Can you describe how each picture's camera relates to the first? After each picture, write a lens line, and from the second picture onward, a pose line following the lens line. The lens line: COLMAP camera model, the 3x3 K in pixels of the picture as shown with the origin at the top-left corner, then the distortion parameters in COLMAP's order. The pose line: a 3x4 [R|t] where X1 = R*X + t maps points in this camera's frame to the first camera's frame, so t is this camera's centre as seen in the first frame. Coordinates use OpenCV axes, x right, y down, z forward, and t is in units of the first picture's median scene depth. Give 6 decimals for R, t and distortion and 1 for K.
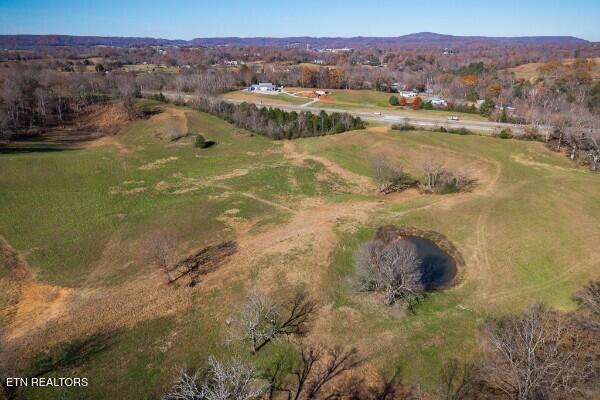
lens RADIAL K [[379.3, 0, 300.0], [0, 379.3, 200.0], [0, 0, 1]] dist [0.002644, -0.000165]
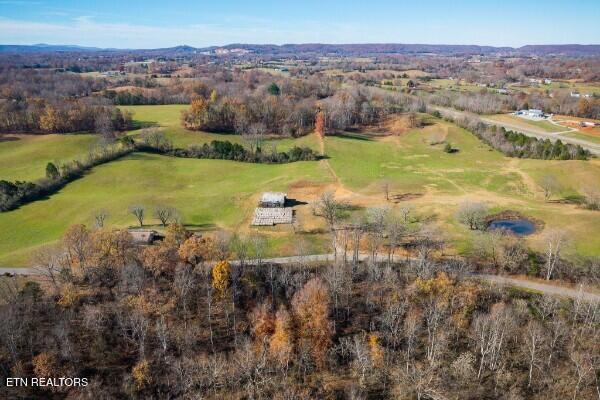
lens RADIAL K [[379.3, 0, 300.0], [0, 379.3, 200.0], [0, 0, 1]] dist [0.002644, -0.000165]
pose [[0.728997, 0.247012, -0.638395, 0.273808], [-0.257453, 0.963085, 0.078653, 0.062566], [0.634257, 0.107019, 0.765680, -0.411209]]
